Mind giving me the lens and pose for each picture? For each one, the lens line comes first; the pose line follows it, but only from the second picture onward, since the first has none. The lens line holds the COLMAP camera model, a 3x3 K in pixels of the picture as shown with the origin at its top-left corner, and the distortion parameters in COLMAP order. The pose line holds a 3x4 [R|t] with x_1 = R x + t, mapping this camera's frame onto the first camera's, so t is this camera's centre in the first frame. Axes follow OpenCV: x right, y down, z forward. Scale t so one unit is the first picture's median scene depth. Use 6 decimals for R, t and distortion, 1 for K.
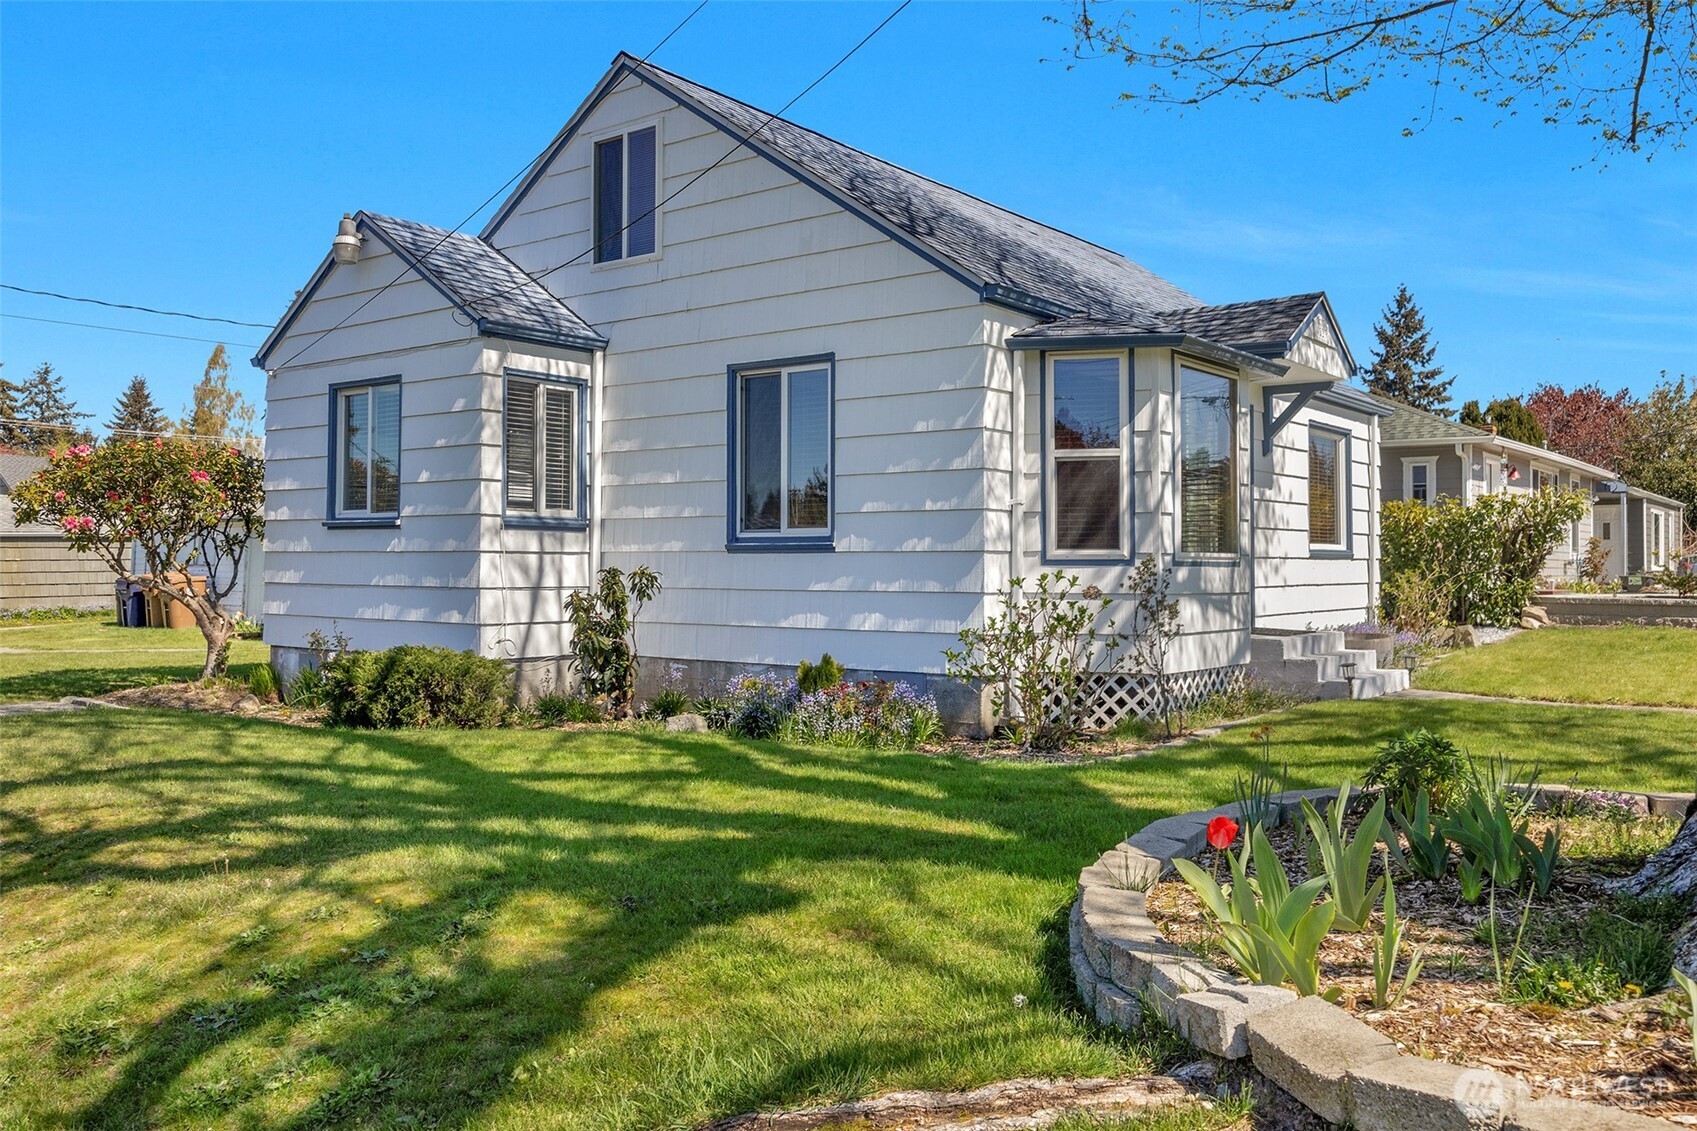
lens RADIAL K [[1376.9, 0, 848.5], [0, 1376.9, 565.5], [0, 0, 1]] dist [-0.003207, -0.001782]
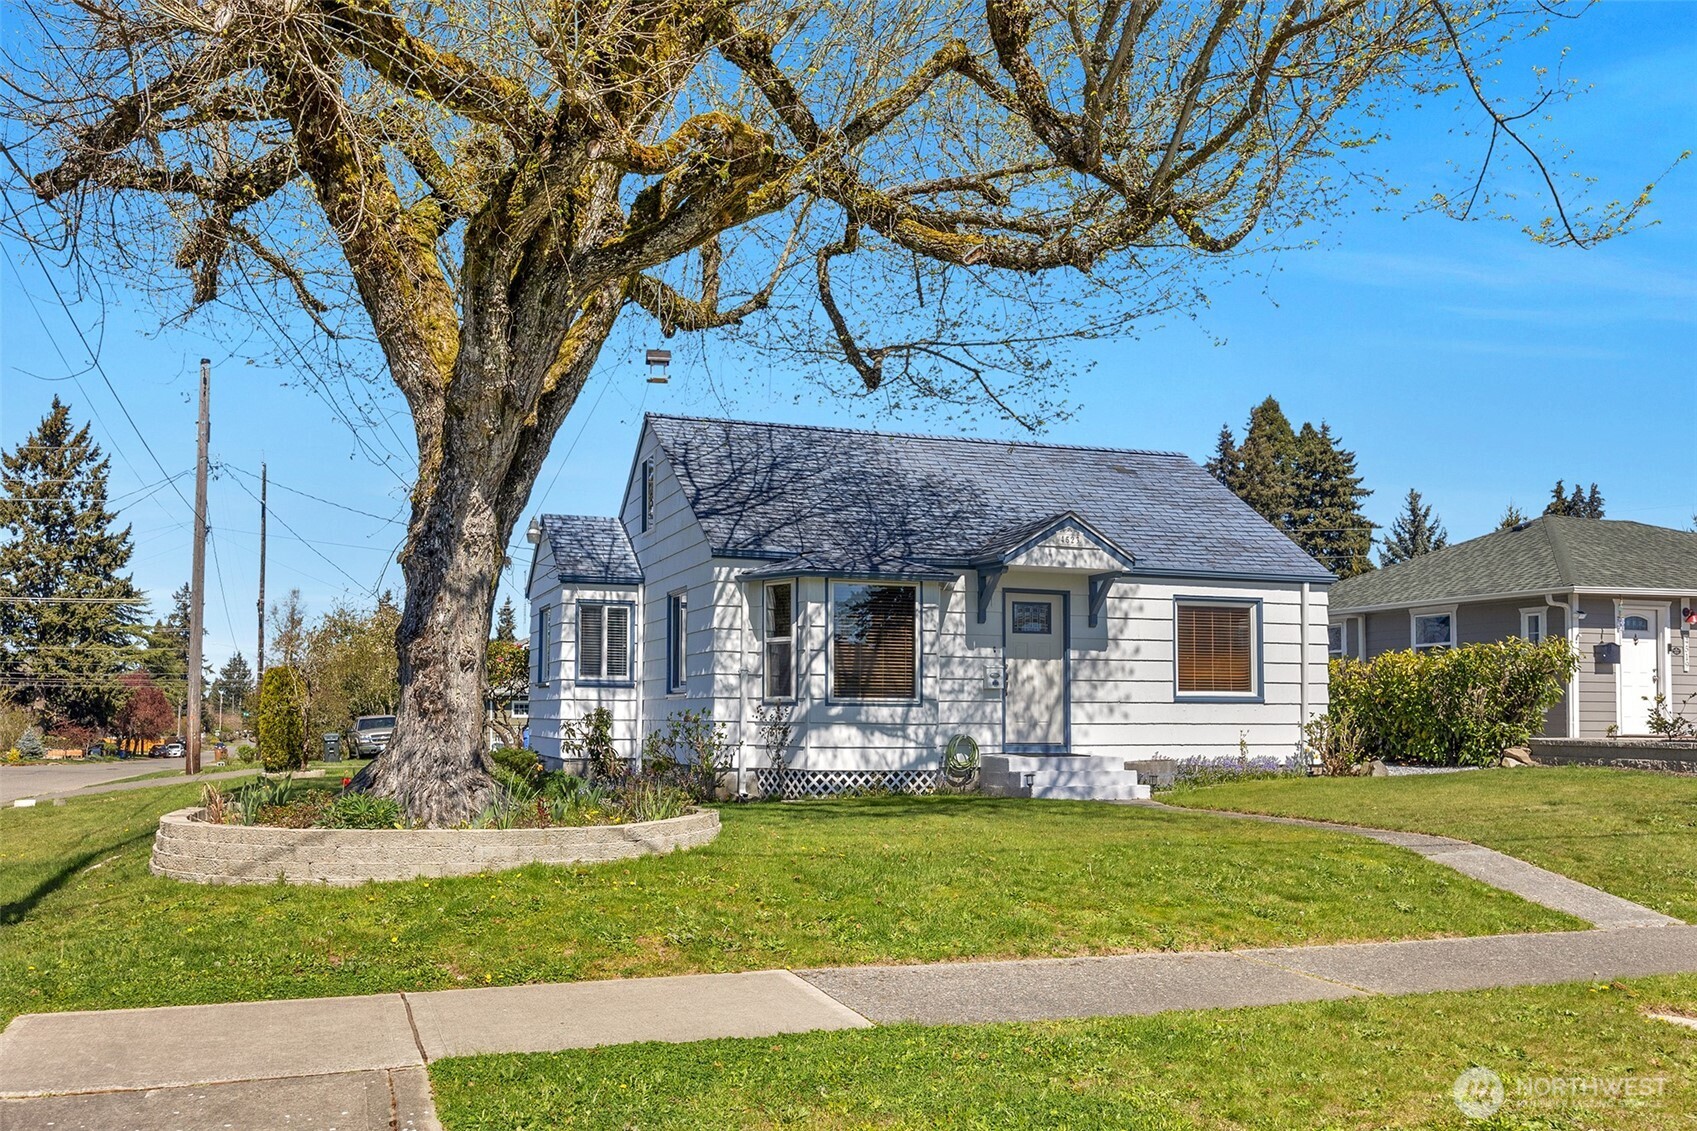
lens RADIAL K [[1419.9, 0, 779.3], [0, 1419.9, 686.2], [0, 0, 1]] dist [-0.005138, -0.002389]
pose [[0.825041, -0.010322, -0.564978, 1.005754], [-0.003644, 0.999715, -0.023586, 0.015293], [0.565060, 0.021518, 0.824769, -0.386196]]
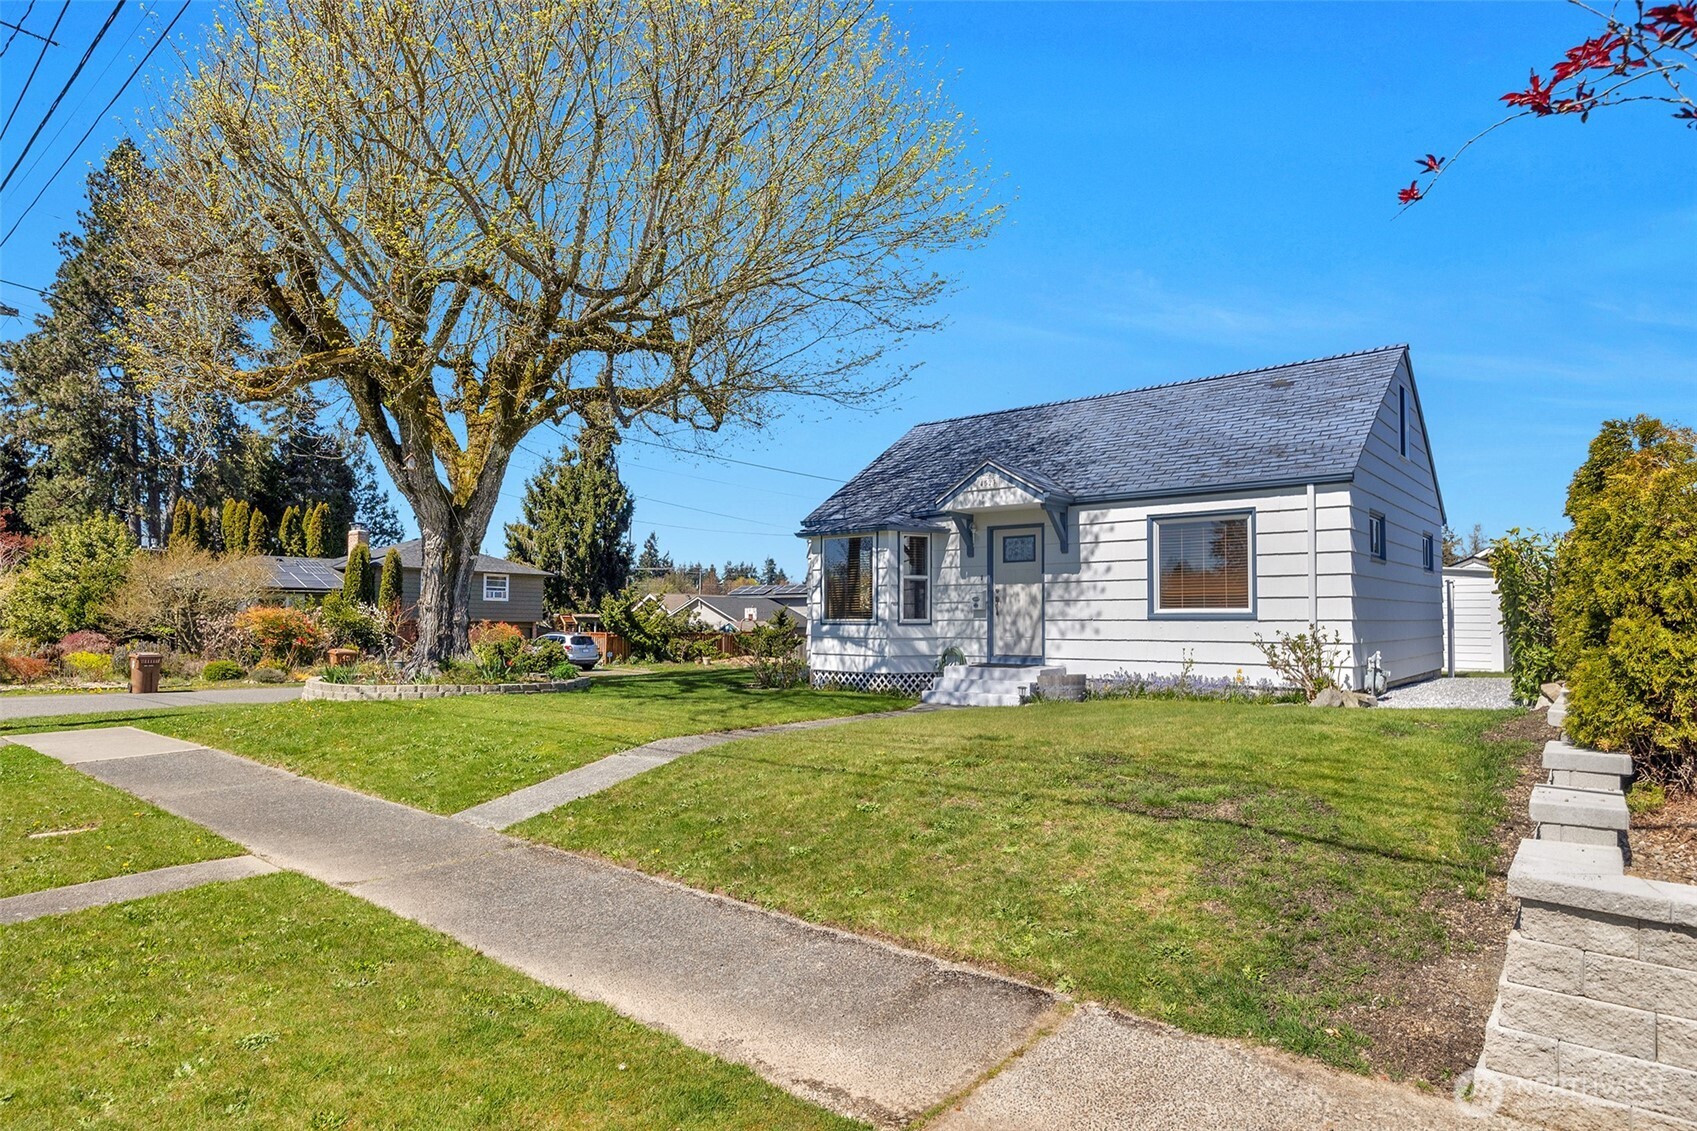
lens RADIAL K [[924.7, 0, 847.5], [0, 924.7, 587.2], [0, 0, 1]] dist [-0.001270, -0.000126]
pose [[-0.043739, -0.034922, -0.998432, 1.593397], [-0.000665, 0.999390, -0.034926, -0.007062], [0.999043, -0.000863, -0.043736, 0.970084]]
